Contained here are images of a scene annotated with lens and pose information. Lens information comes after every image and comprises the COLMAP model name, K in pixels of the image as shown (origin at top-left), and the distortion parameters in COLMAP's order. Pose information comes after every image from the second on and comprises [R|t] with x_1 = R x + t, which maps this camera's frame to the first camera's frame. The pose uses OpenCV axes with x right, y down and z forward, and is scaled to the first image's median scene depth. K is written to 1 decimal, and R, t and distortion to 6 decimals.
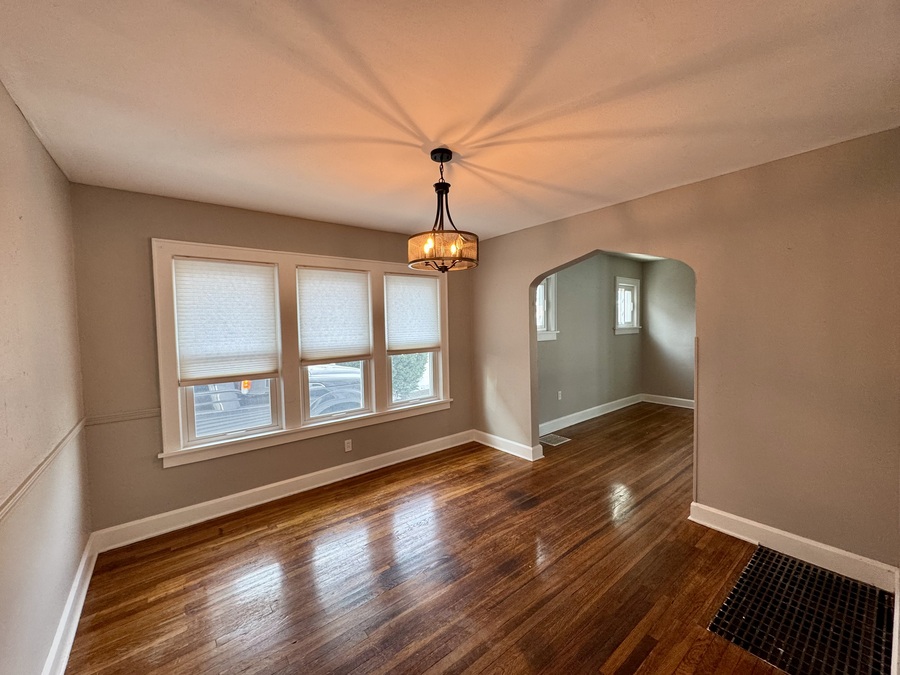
lens RADIAL K [[359.5, 0, 450.0], [0, 359.5, 337.5], [0, 0, 1]] dist [-0.001772, -0.000400]
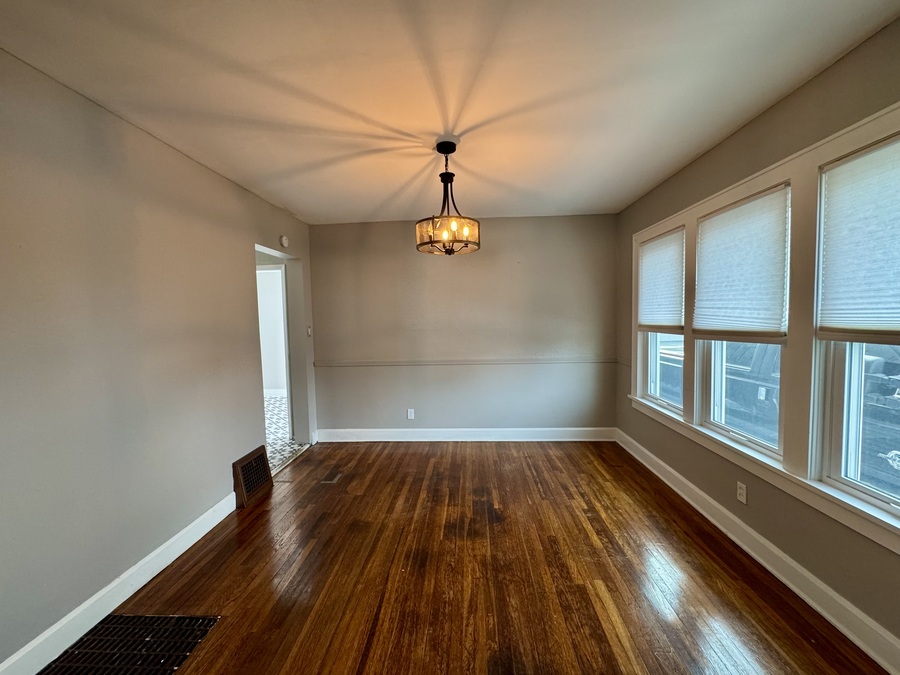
lens RADIAL K [[359.5, 0, 450.0], [0, 359.5, 337.5], [0, 0, 1]] dist [-0.001772, -0.000400]
pose [[-0.664101, 0.076645, -0.743704, 0.627783], [0.003293, 0.995022, 0.099604, -0.029445], [0.747636, 0.063698, -0.661047, 1.339636]]
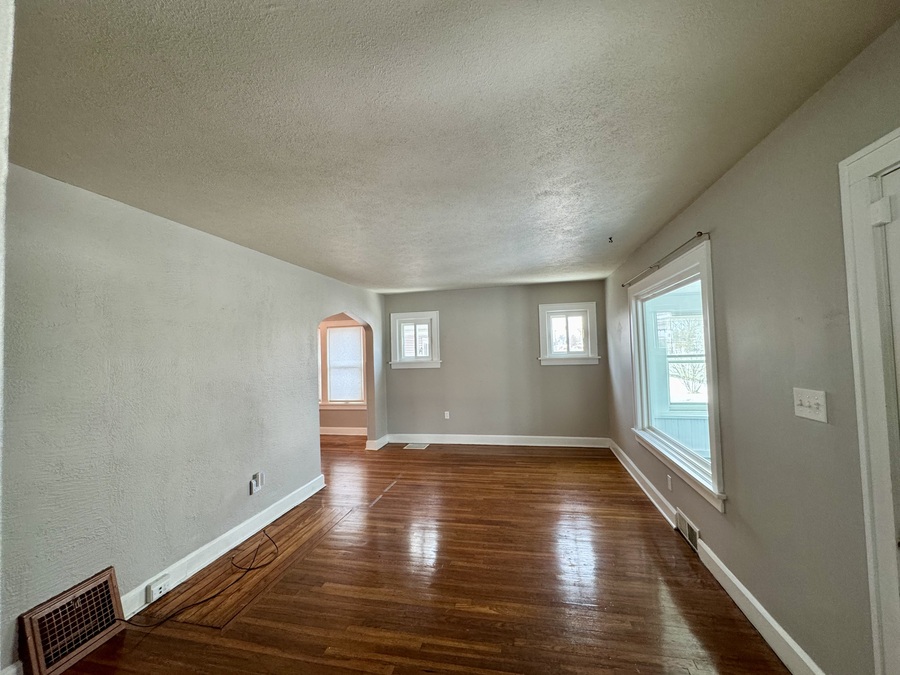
lens RADIAL K [[359.5, 0, 450.0], [0, 359.5, 337.5], [0, 0, 1]] dist [-0.001772, -0.000400]
pose [[0.629913, -0.027922, -0.776164, 2.282986], [-0.015103, 0.998724, -0.048186, -0.068860], [0.776519, 0.042076, 0.628687, 0.462112]]
